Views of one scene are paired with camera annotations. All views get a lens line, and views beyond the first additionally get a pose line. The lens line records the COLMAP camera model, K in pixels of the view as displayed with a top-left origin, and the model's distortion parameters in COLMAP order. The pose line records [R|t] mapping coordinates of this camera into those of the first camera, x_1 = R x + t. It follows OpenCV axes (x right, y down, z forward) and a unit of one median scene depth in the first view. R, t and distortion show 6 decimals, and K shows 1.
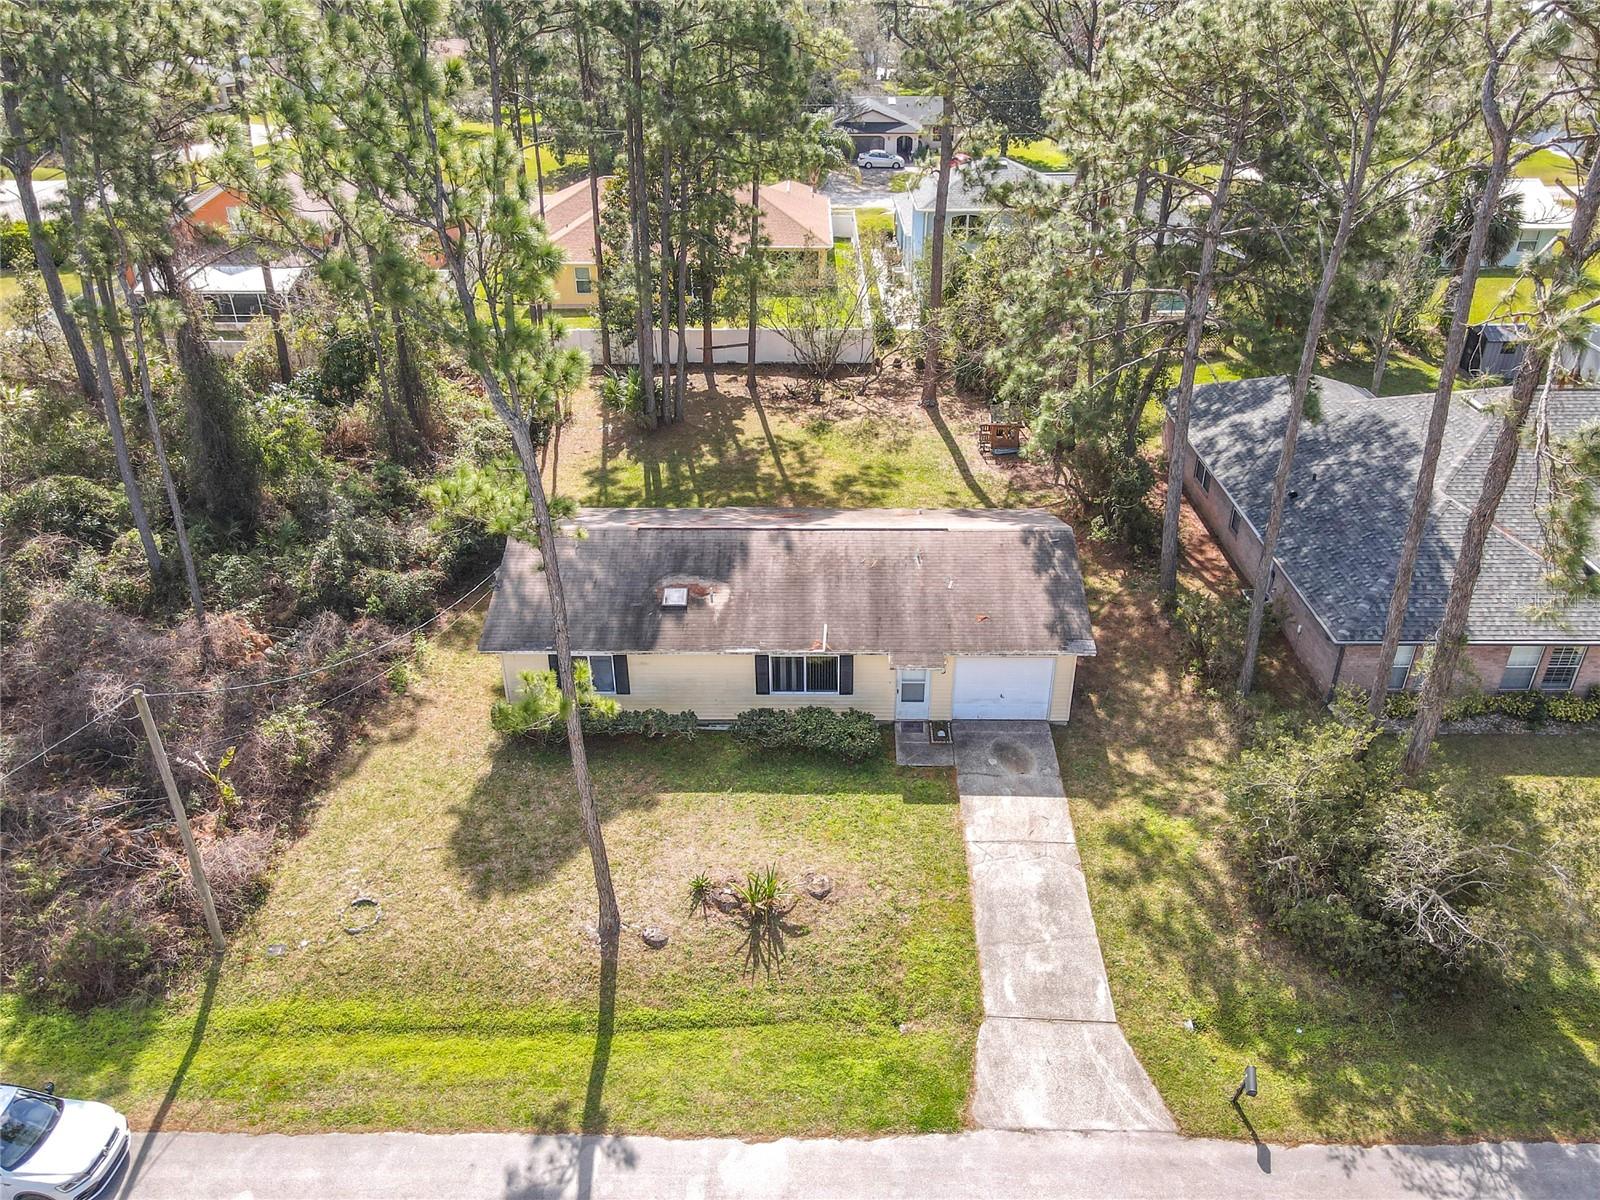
lens RADIAL K [[1179.1, 0, 800.0], [0, 1179.1, 600.0], [0, 0, 1]] dist [0.008671, 0.001310]
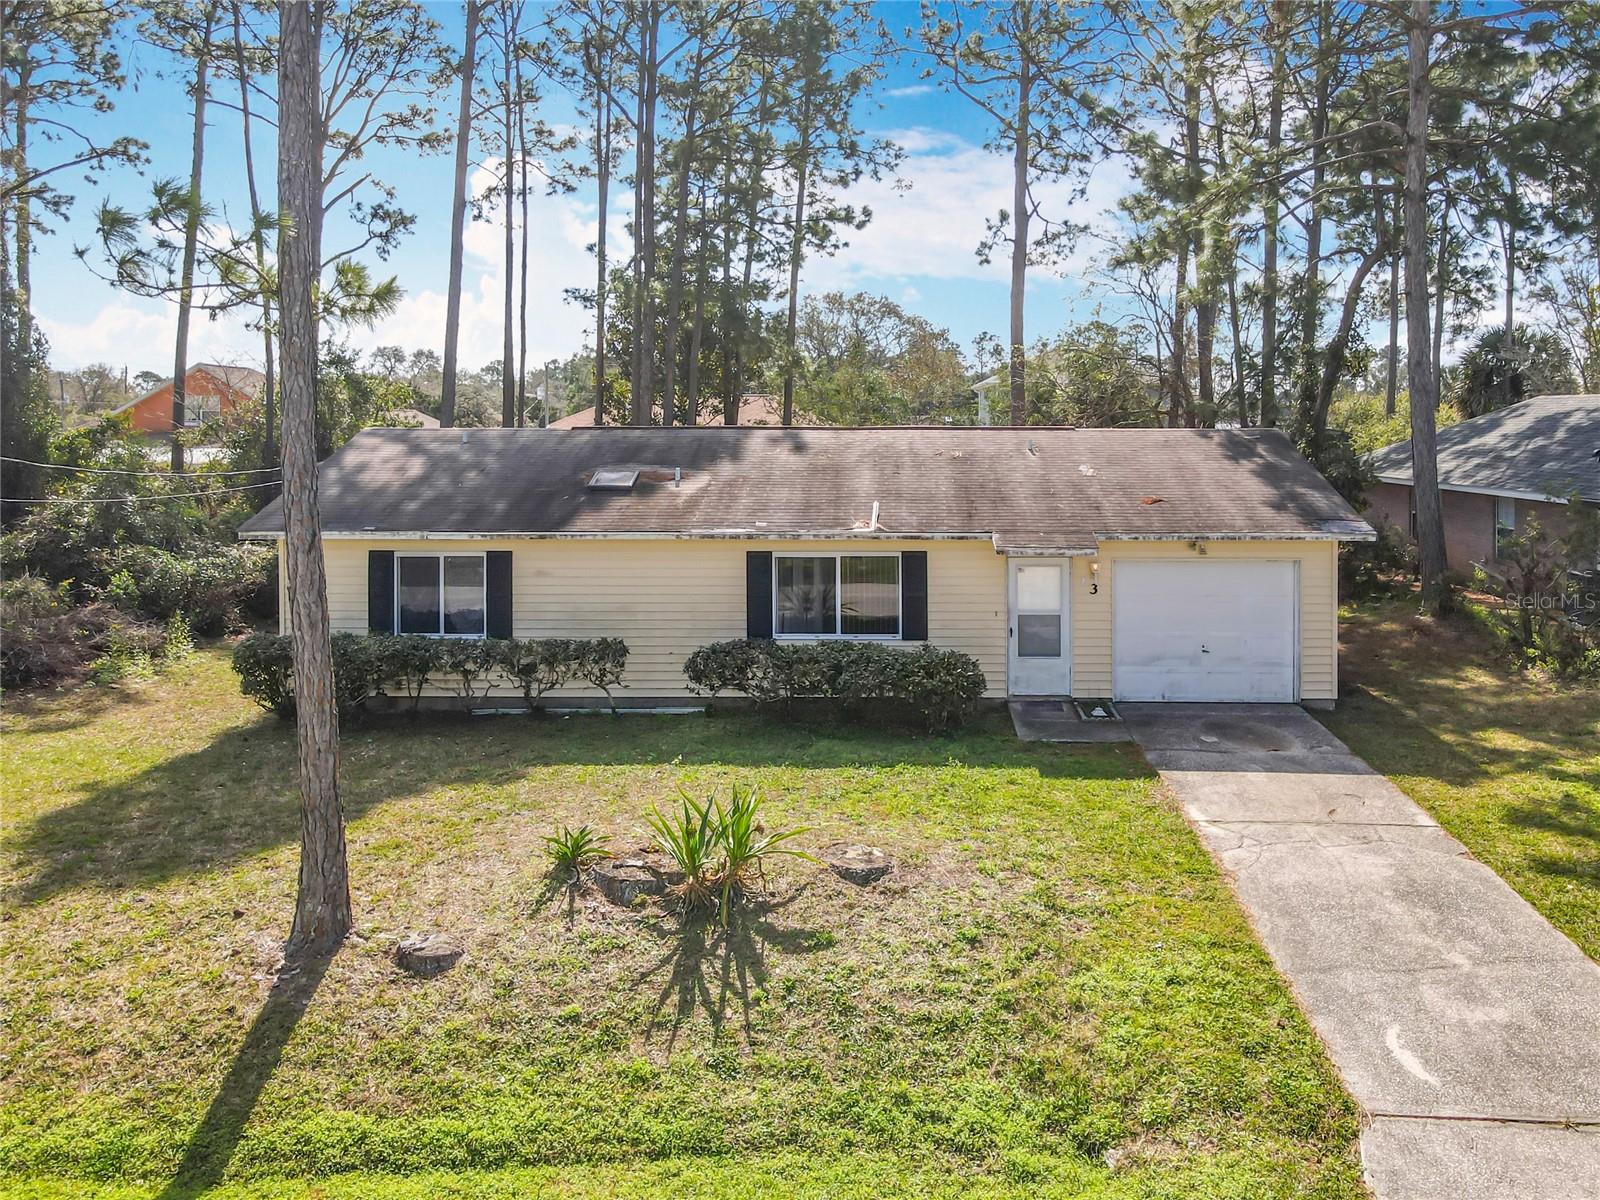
lens RADIAL K [[1227.3, 0, 855.0], [0, 1227.3, 476.1], [0, 0, 1]] dist [0.016178, 0.003256]
pose [[0.999980, 0.006300, 0.000688, 0.011768], [-0.005273, 0.887357, -0.461052, 0.284757], [-0.003515, 0.461039, 0.887373, 0.494032]]
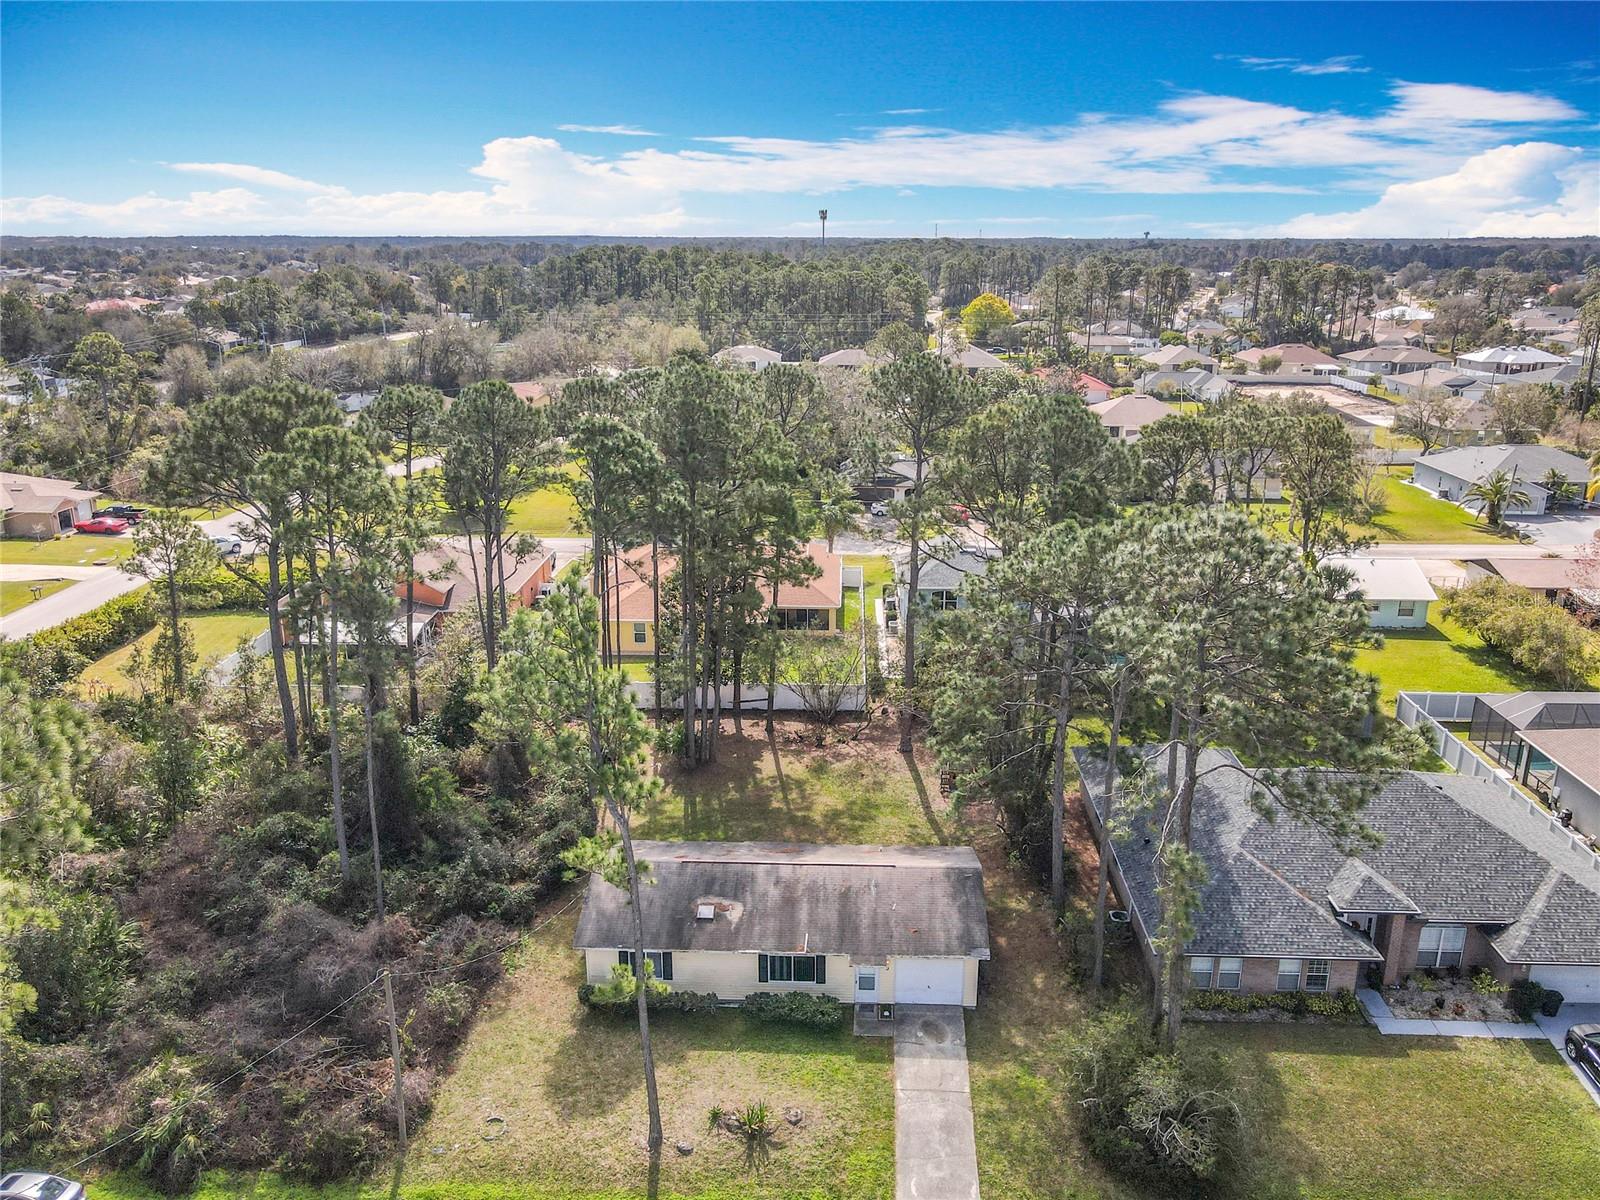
lens RADIAL K [[1206.4, 0, 800.0], [0, 1206.4, 600.0], [0, 0, 1]] dist [0.000899, -0.001994]
pose [[0.999468, 0.013262, -0.029797, 0.054037], [-0.019518, 0.975154, -0.220667, -0.054425], [0.026131, 0.221131, 0.974894, -0.578409]]
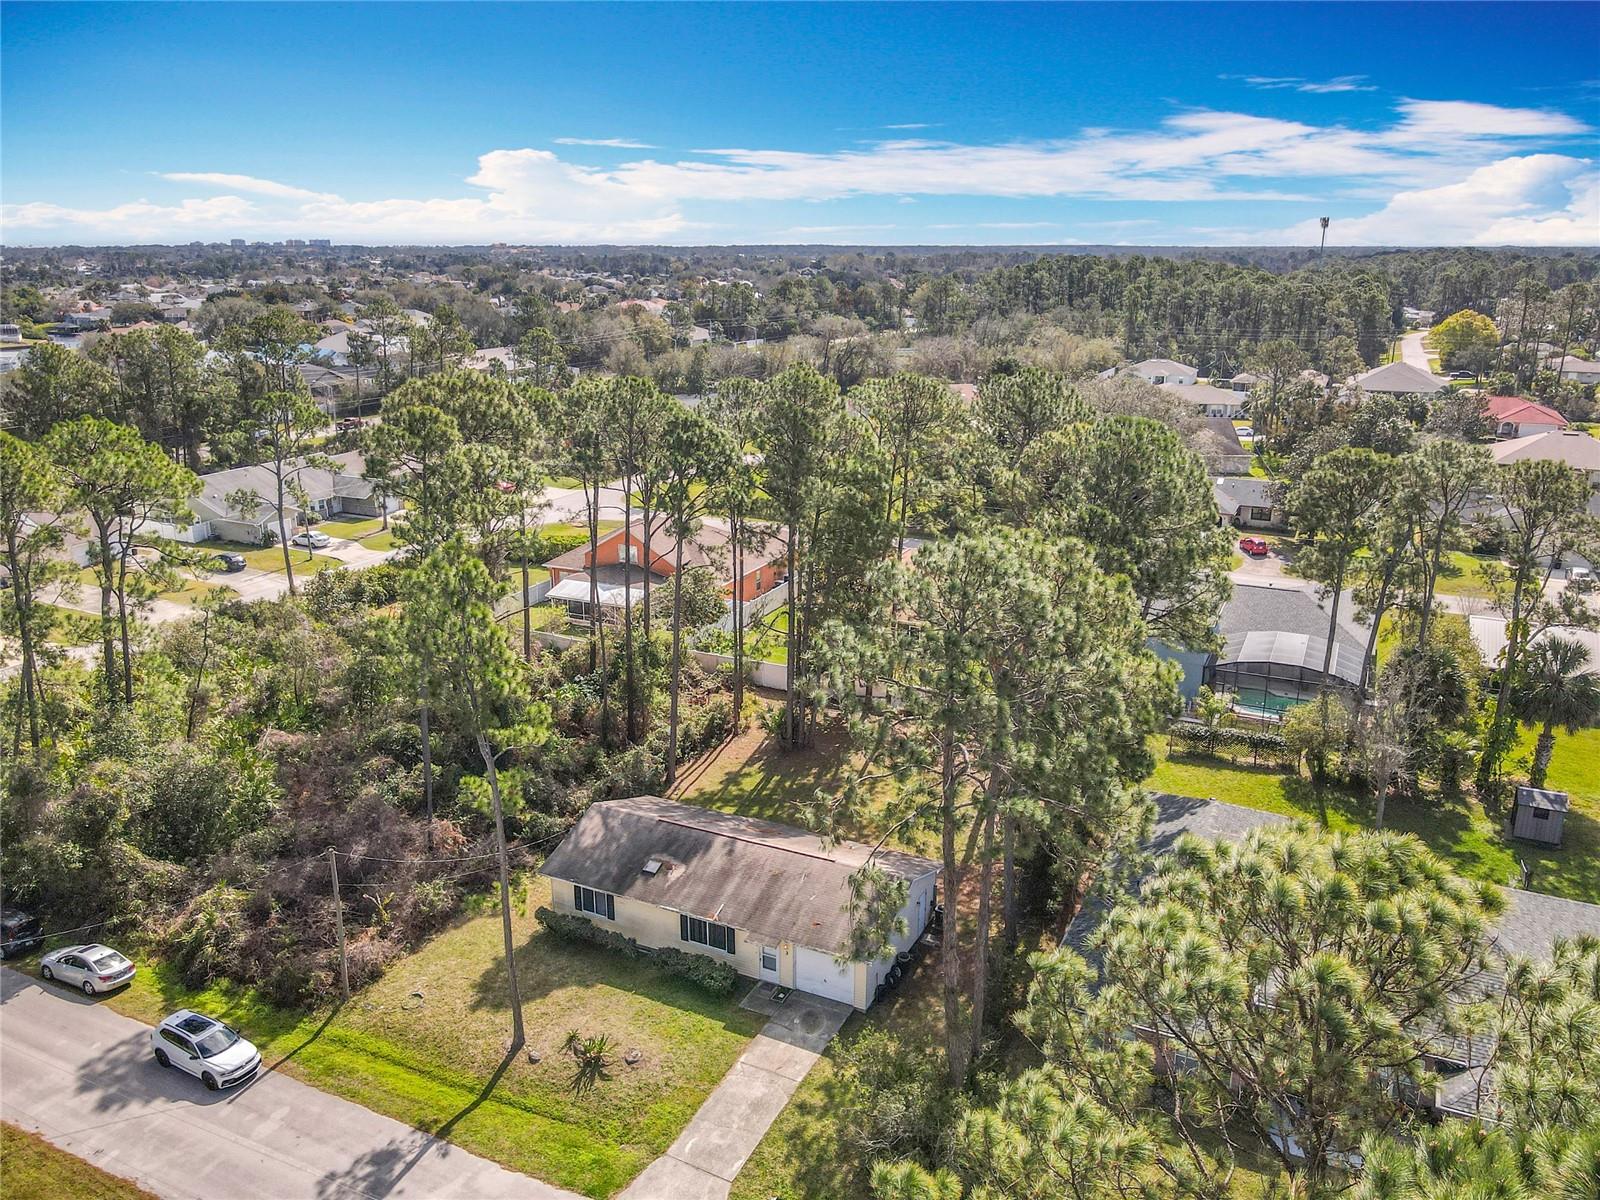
lens RADIAL K [[1198.1, 0, 800.0], [0, 1198.1, 600.0], [0, 0, 1]] dist [-0.012796, 0.005178]
pose [[0.903074, 0.124664, -0.410993, 0.738820], [-0.213770, 0.960459, -0.178386, -0.108638], [0.372504, 0.248953, 0.894015, -0.499519]]
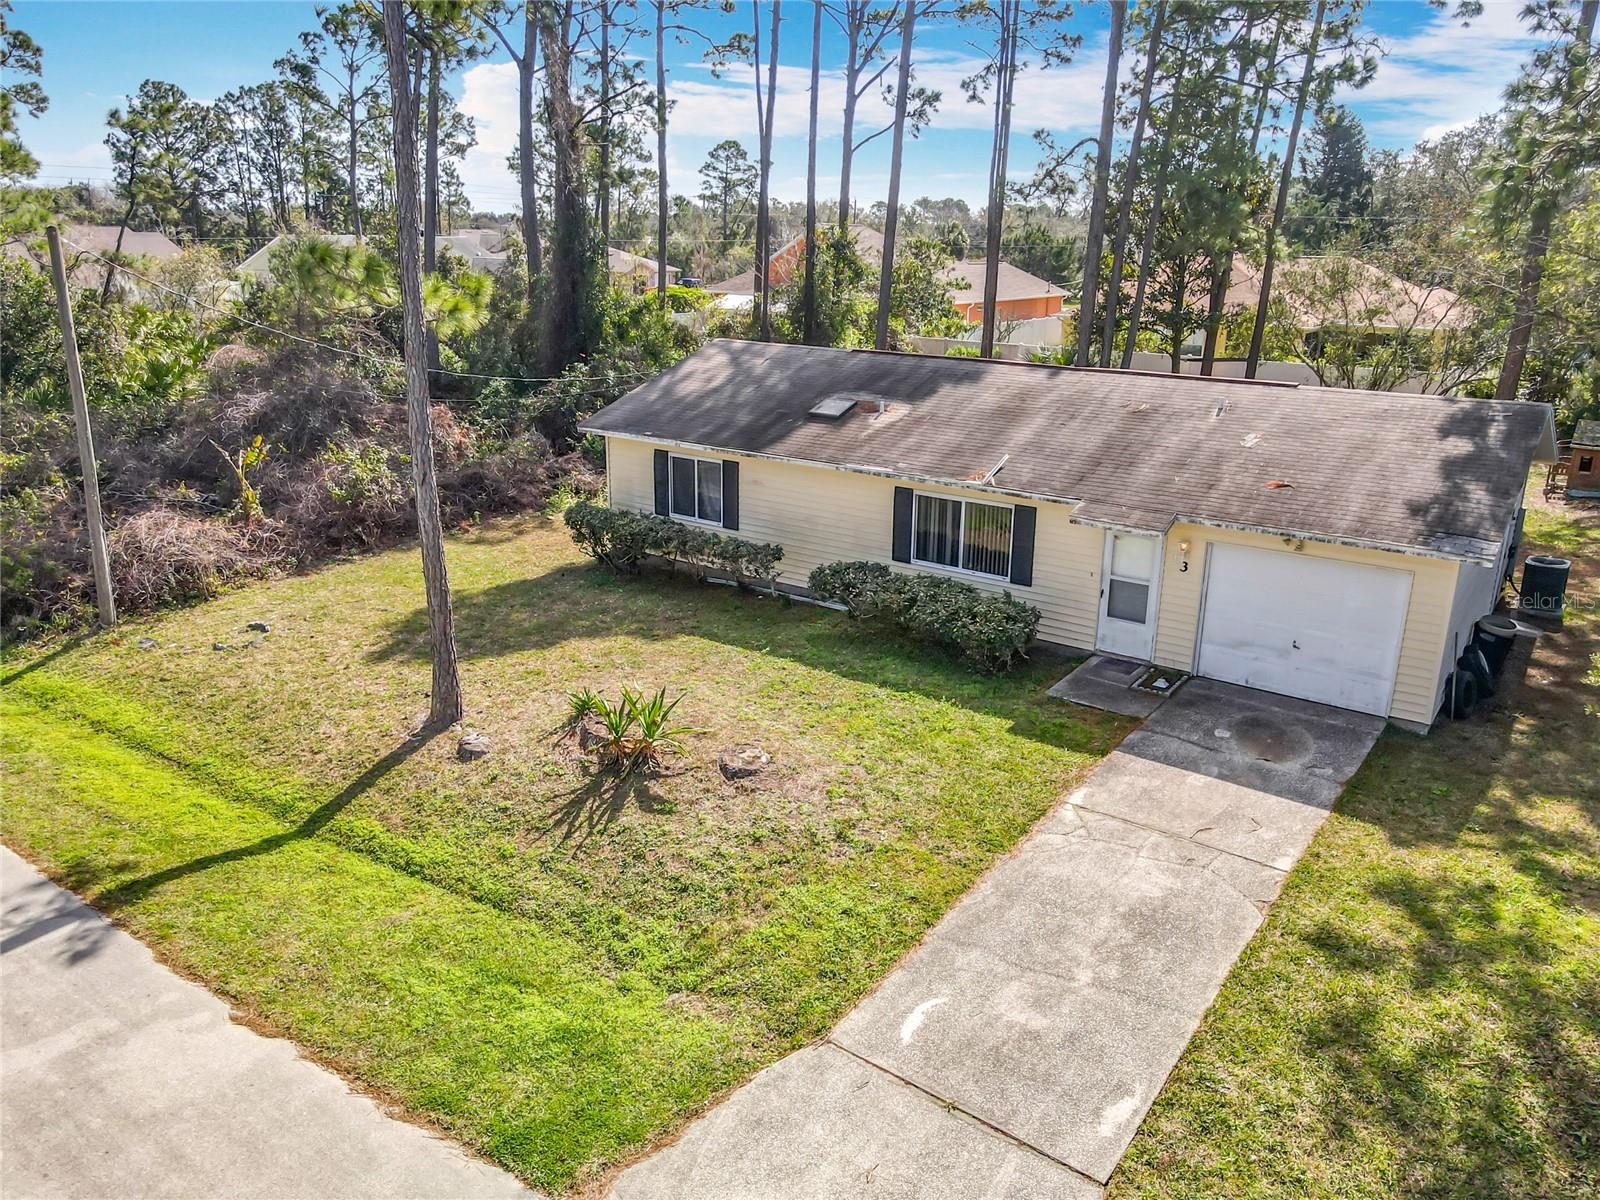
lens RADIAL K [[1175.1, 0, 800.0], [0, 1175.1, 600.0], [0, 0, 1]] dist [0.003792, 0.027230]
pose [[0.821466, 0.186308, -0.538965, 0.282761], [-0.300056, 0.944926, -0.130692, 0.208313], [0.484933, 0.269079, 0.832128, 0.476504]]
